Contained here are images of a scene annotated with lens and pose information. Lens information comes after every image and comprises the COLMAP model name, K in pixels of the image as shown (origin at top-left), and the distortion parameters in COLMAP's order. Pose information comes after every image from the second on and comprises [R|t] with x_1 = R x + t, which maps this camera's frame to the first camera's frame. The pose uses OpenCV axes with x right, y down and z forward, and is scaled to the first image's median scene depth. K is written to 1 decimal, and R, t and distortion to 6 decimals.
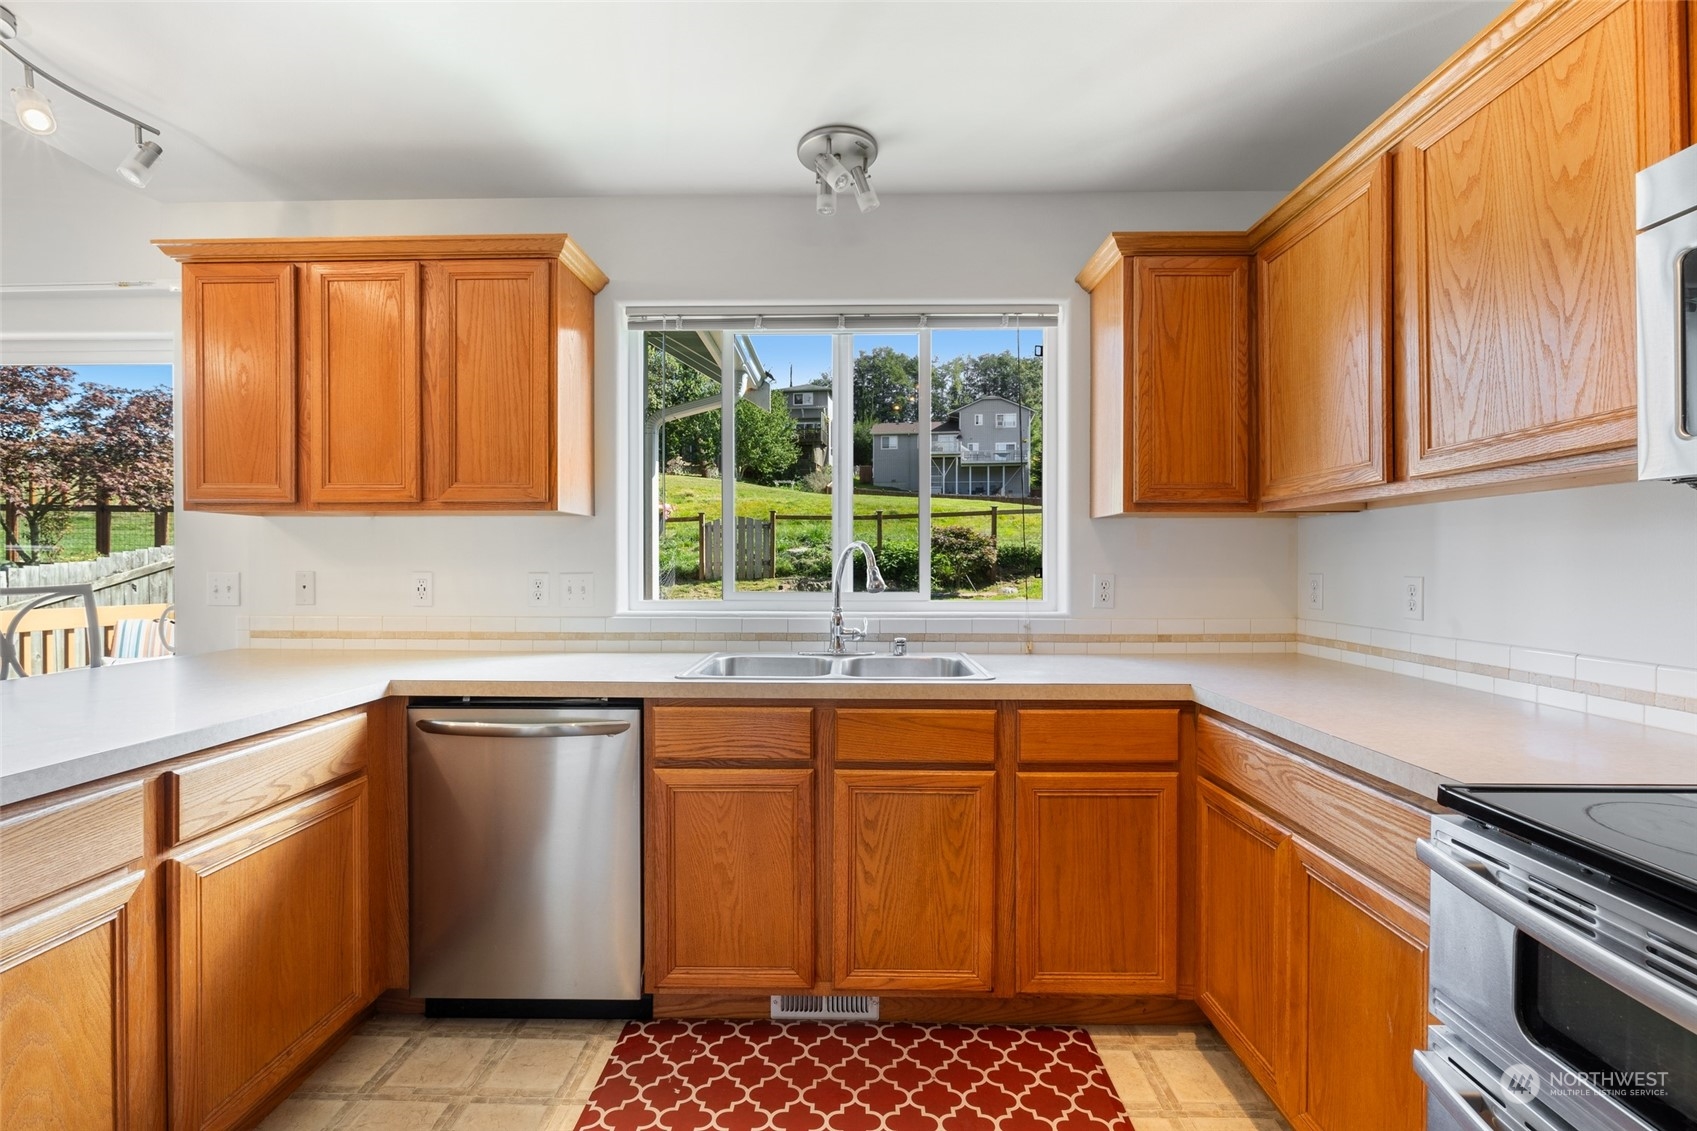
lens RADIAL K [[754.7, 0, 841.5], [0, 754.7, 568.1], [0, 0, 1]] dist [-0.007686, 0.001352]
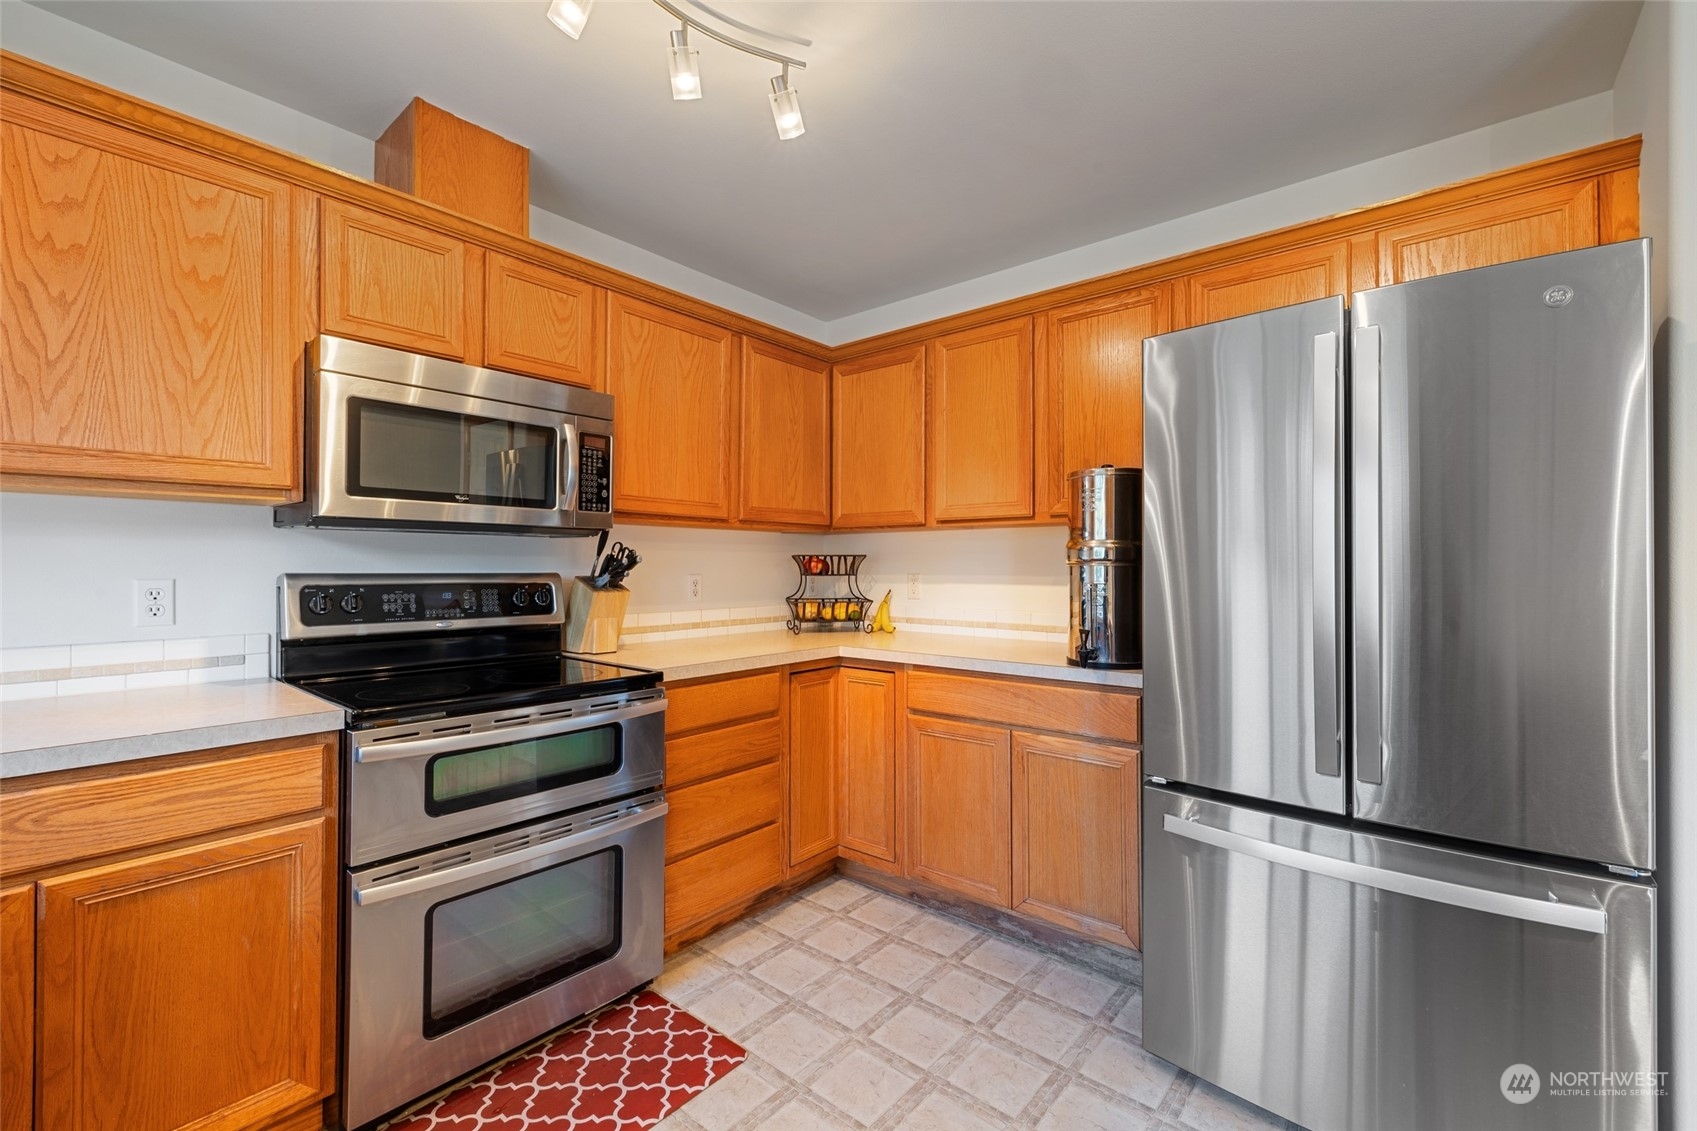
lens RADIAL K [[721.6, 0, 848.5], [0, 721.6, 563.8], [0, 0, 1]] dist [0.001796, 0.000201]
pose [[-0.777591, -0.004295, 0.628756, -0.597955], [-0.001504, 0.999987, 0.004970, -0.012008], [-0.628768, 0.002919, -0.777587, 1.012808]]
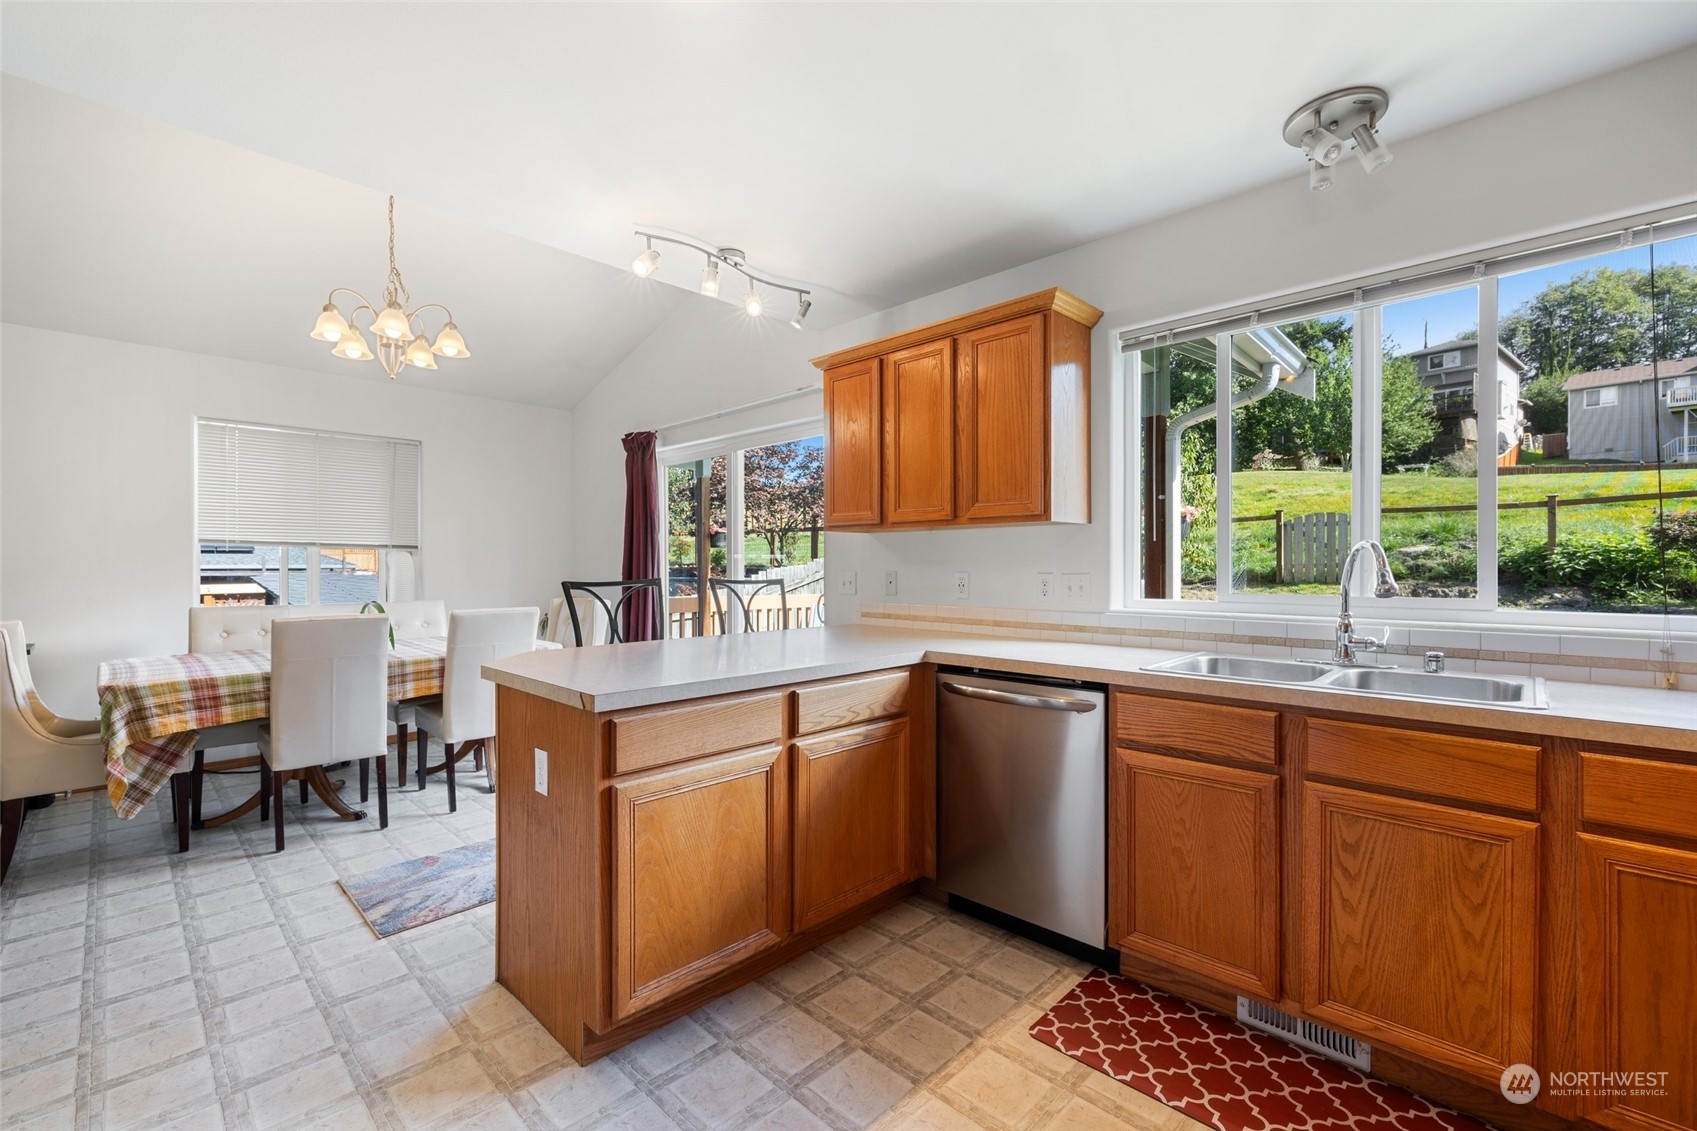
lens RADIAL K [[721.6, 0, 839.1], [0, 721.6, 565.9], [0, 0, 1]] dist [0.001796, 0.000201]
pose [[0.730447, -0.001065, -0.682969, 0.166628], [-0.003047, 0.999984, -0.004818, 0.001324], [0.682963, 0.005600, 0.730432, -0.063248]]
